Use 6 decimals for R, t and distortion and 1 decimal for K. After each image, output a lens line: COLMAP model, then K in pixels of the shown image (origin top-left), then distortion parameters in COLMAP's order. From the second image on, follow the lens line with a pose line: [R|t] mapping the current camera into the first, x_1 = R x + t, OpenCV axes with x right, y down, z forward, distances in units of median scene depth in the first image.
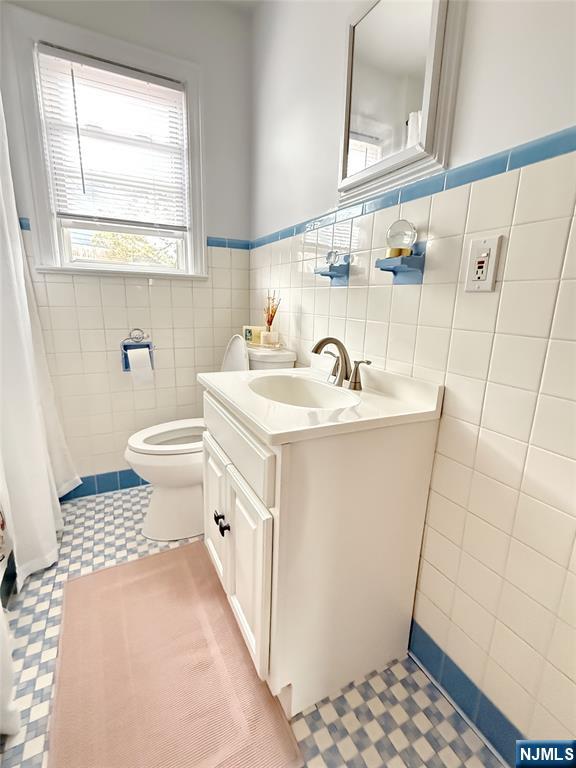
lens RADIAL K [[356.9, 0, 291.5], [0, 356.9, 381.5], [0, 0, 1]] dist [-0.000936, 0.000106]
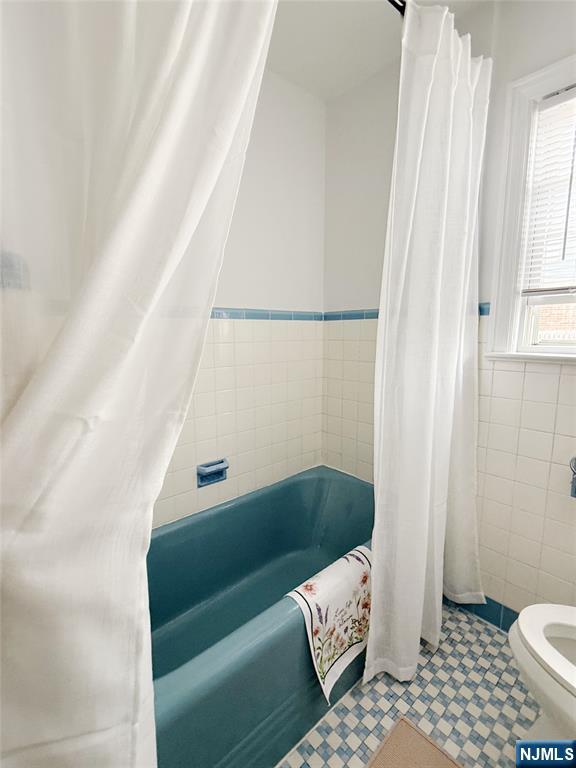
lens RADIAL K [[356.9, 0, 291.5], [0, 356.9, 381.5], [0, 0, 1]] dist [-0.000936, 0.000106]
pose [[0.249358, 0.123070, -0.960559, 0.036178], [-0.208437, 0.975465, 0.070870, -0.213419], [0.945714, 0.182544, 0.268893, 0.302964]]
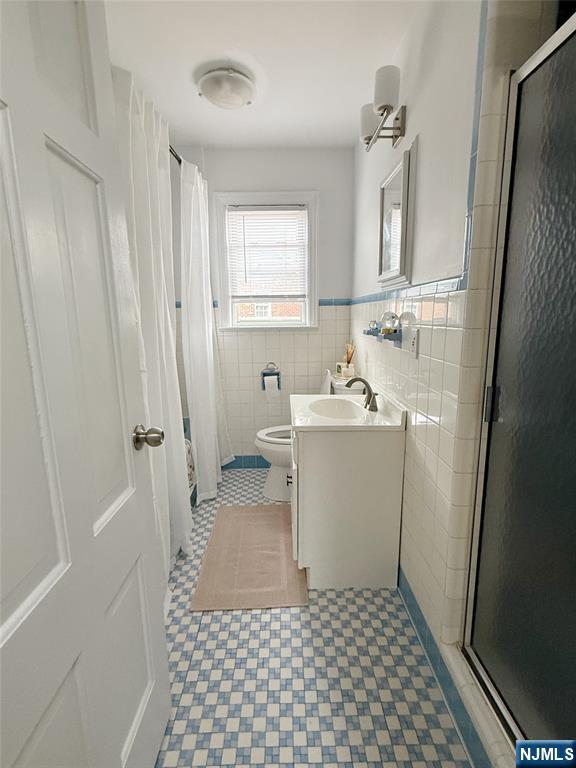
lens RADIAL K [[375.9, 0, 288.0], [0, 375.9, 384.0], [0, 0, 1]] dist [-0.000519, 0.000036]
pose [[0.894055, 0.044354, -0.445757, 0.411045], [-0.064644, 0.997445, -0.030408, -0.015032], [0.443269, 0.056002, 0.894638, -0.473615]]
